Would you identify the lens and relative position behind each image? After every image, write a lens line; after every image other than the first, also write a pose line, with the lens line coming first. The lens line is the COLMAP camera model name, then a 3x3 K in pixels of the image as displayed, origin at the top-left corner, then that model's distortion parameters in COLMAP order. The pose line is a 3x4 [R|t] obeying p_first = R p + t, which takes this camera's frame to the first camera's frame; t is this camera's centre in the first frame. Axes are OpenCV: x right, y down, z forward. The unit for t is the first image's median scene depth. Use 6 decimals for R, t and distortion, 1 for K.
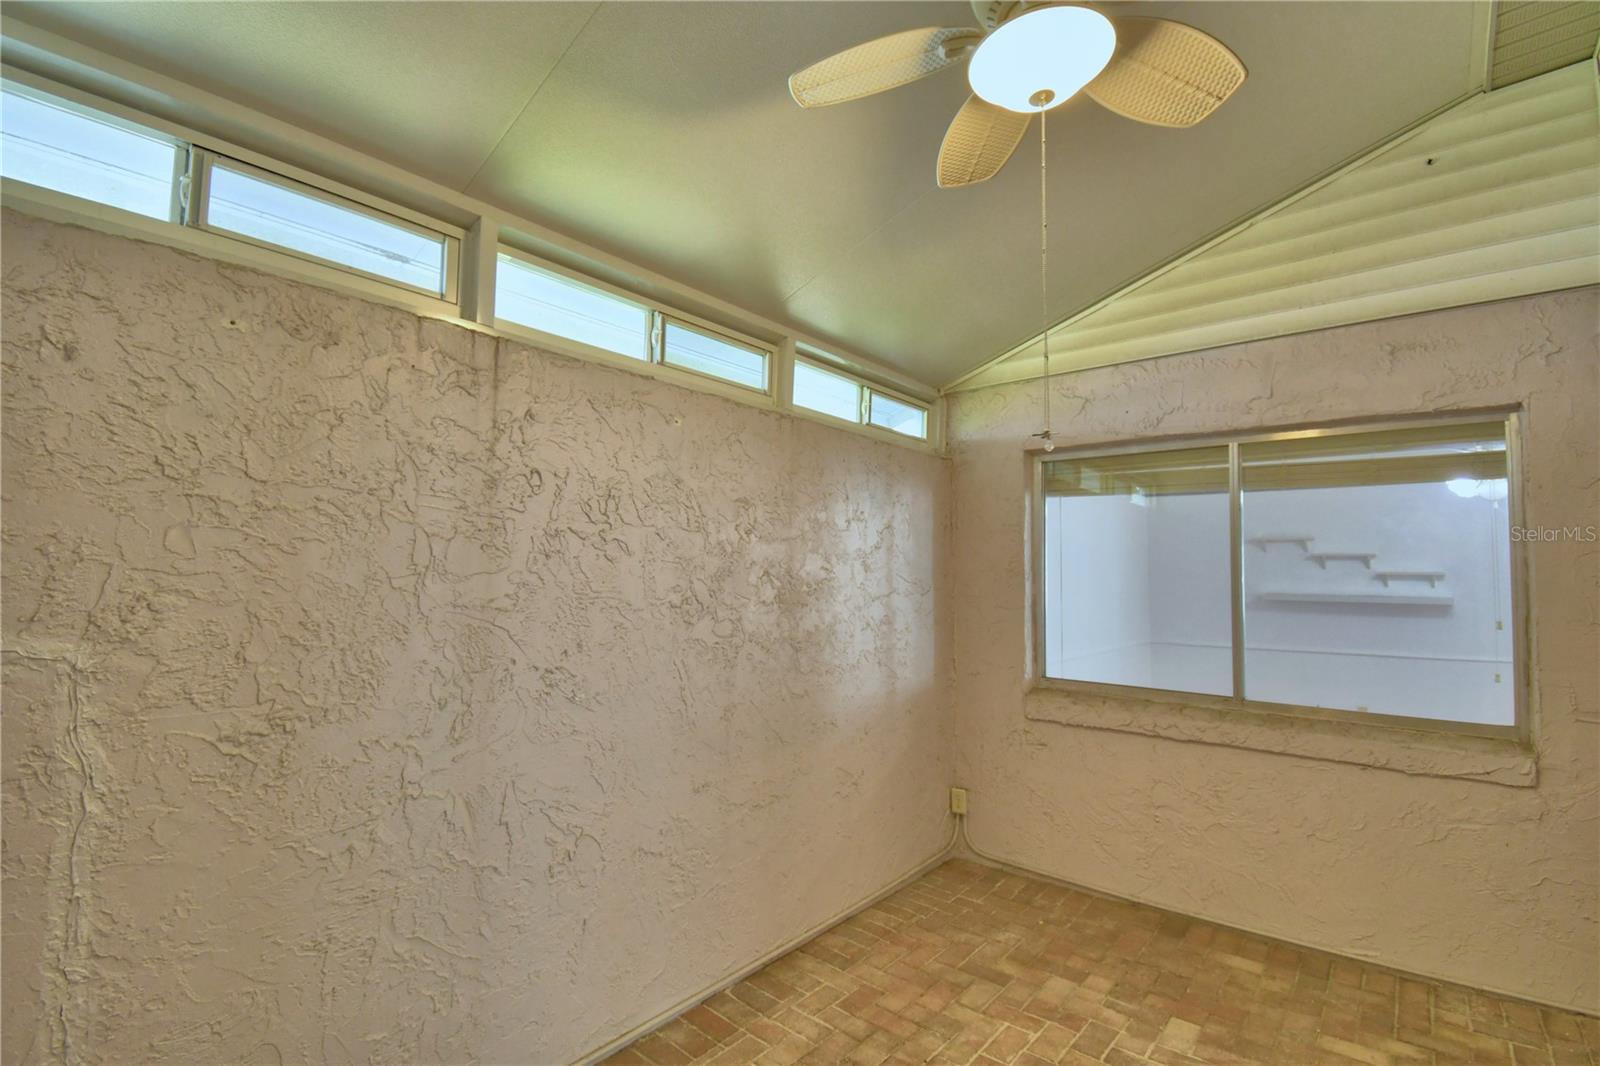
lens RADIAL K [[715.8, 0, 793.2], [0, 715.8, 531.0], [0, 0, 1]] dist [0.019728, -0.026367]
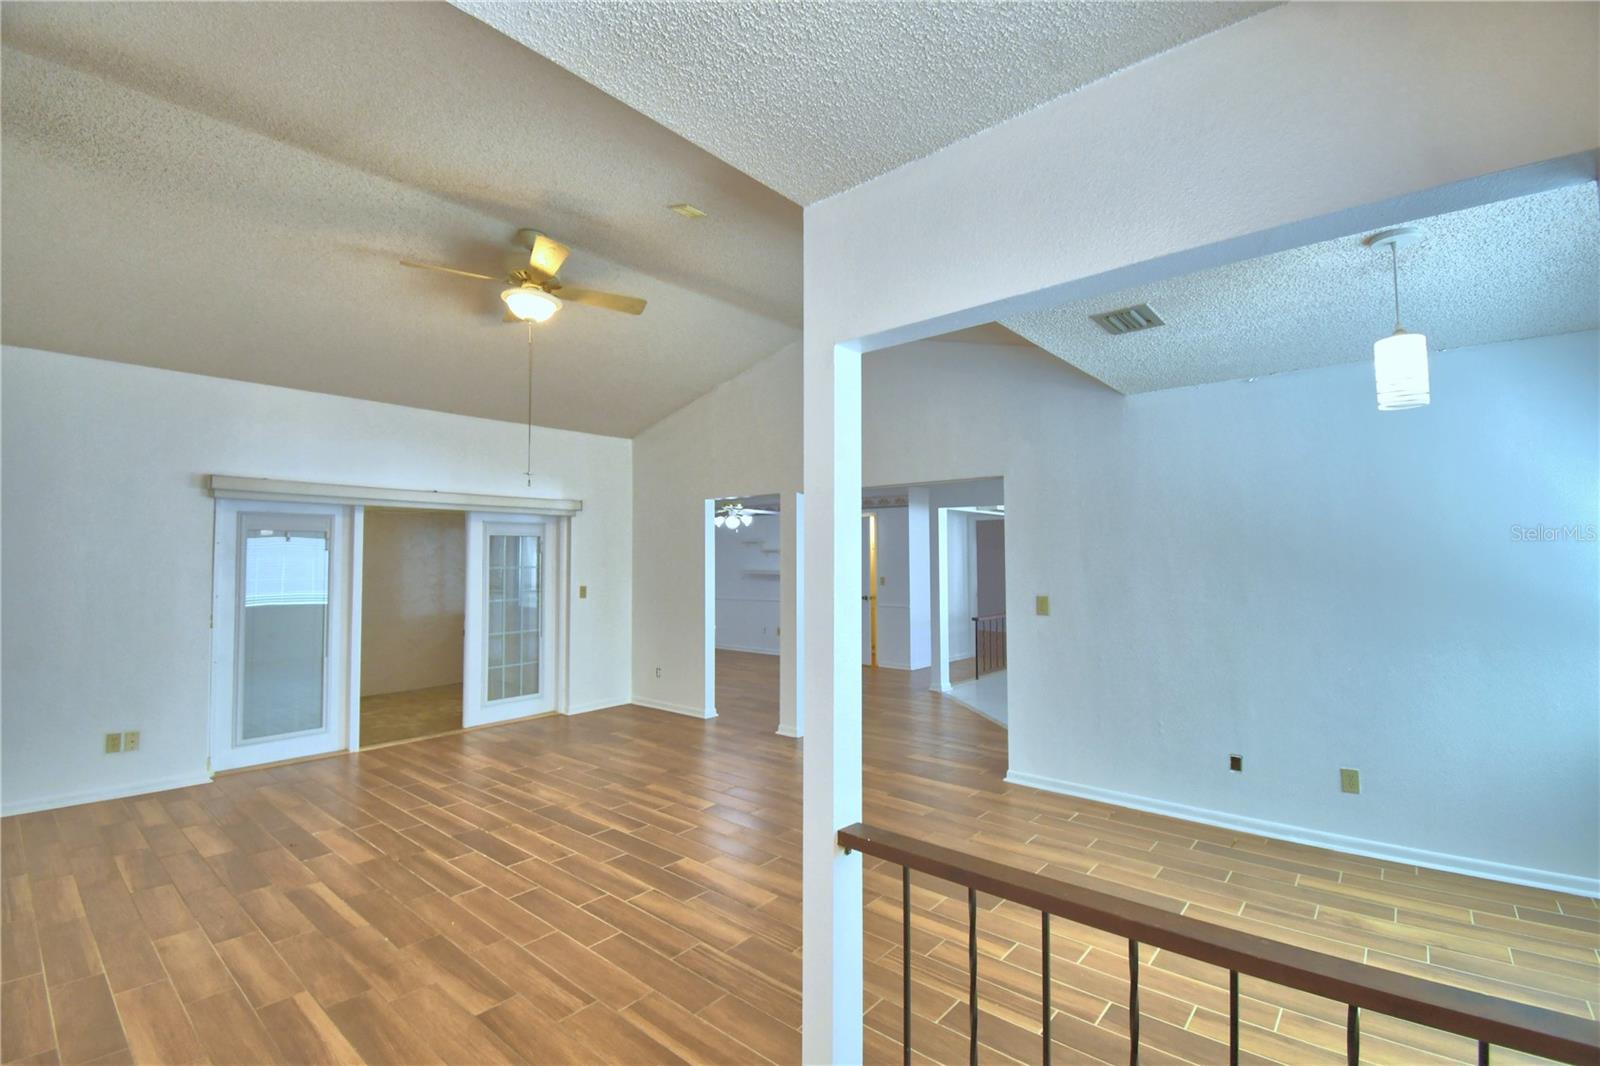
lens RADIAL K [[701.0, 0, 796.4], [0, 701.0, 532.3], [0, 0, 1]] dist [0.020174, -0.026756]
pose [[0.999894, -0.013764, 0.004708, 1.746443], [0.013627, 0.999519, 0.027873, -0.138335], [-0.005089, -0.027806, 0.999600, -1.871033]]
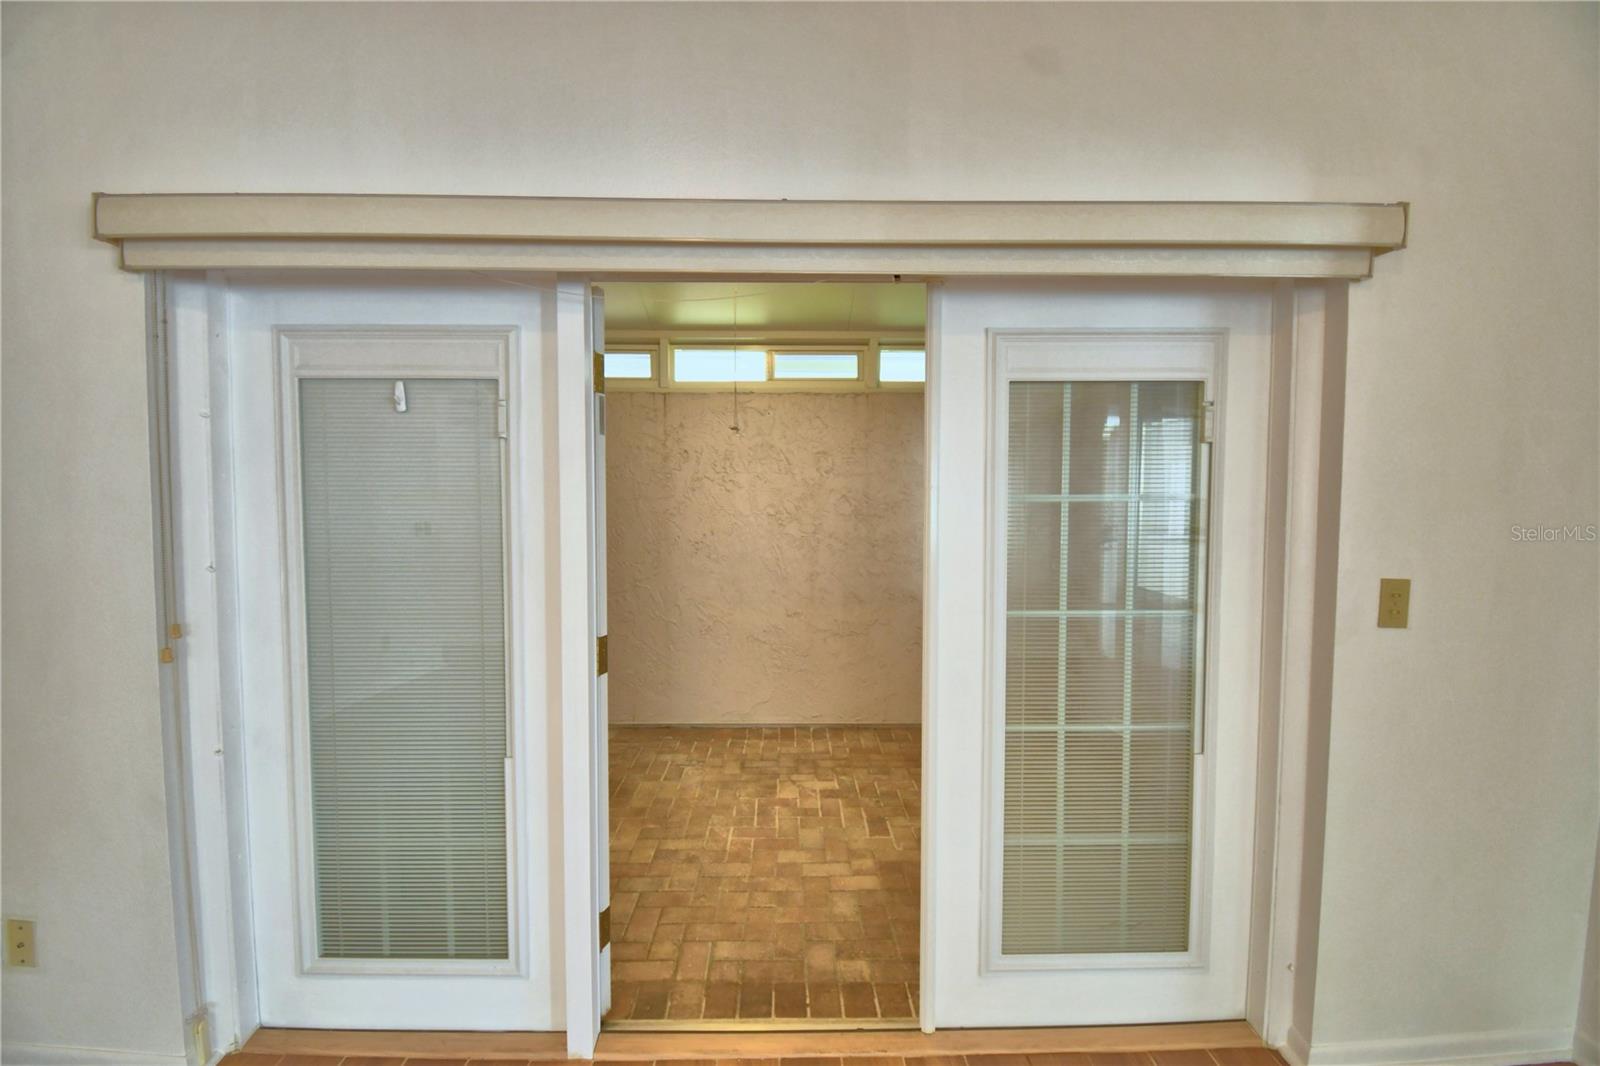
lens RADIAL K [[701.0, 0, 796.4], [0, 701.0, 532.3], [0, 0, 1]] dist [0.020174, -0.026756]
pose [[0.668016, 0.030032, -0.743540, 1.098256], [0.053684, 0.994637, 0.088405, -0.006028], [0.742208, -0.098973, 0.662821, -0.139430]]
